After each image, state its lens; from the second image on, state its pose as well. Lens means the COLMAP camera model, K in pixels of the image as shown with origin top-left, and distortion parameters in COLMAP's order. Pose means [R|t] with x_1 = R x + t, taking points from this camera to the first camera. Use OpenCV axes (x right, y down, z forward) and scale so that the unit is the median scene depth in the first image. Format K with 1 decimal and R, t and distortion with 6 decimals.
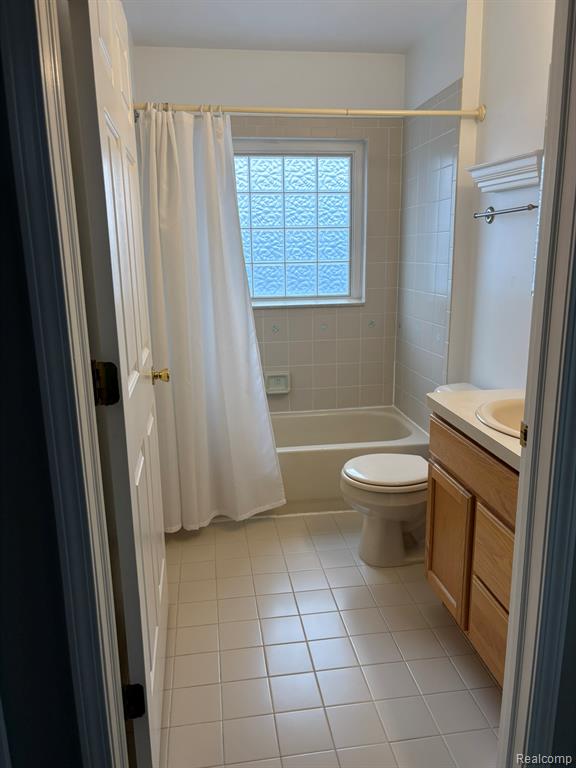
lens RADIAL K [[583.9, 0, 288.0], [0, 583.9, 384.0], [0, 0, 1]] dist [0.055517, -0.066209]
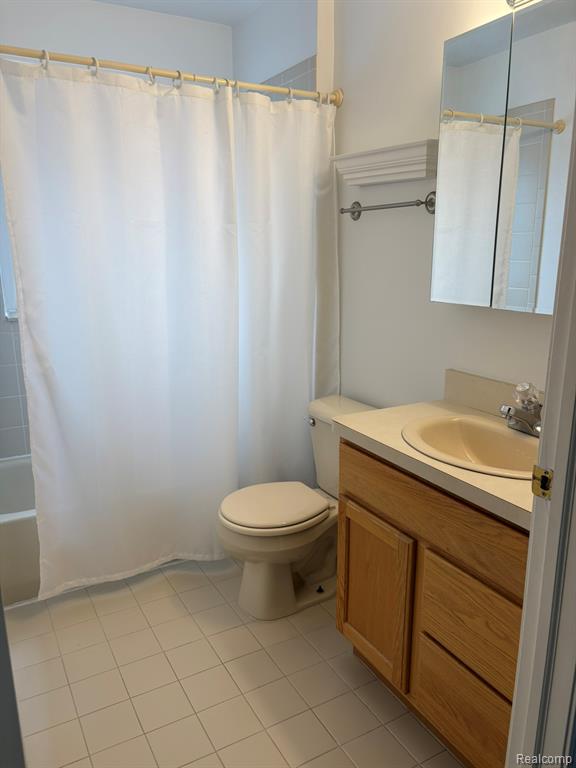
lens RADIAL K [[593.9, 0, 291.4], [0, 593.9, 391.1], [0, 0, 1]] dist [0.008341, 0.003353]
pose [[0.934562, -0.070071, 0.348832, -0.094230], [0.065871, 0.997542, 0.023904, -0.039219], [-0.349650, 0.000639, 0.936880, 0.181388]]
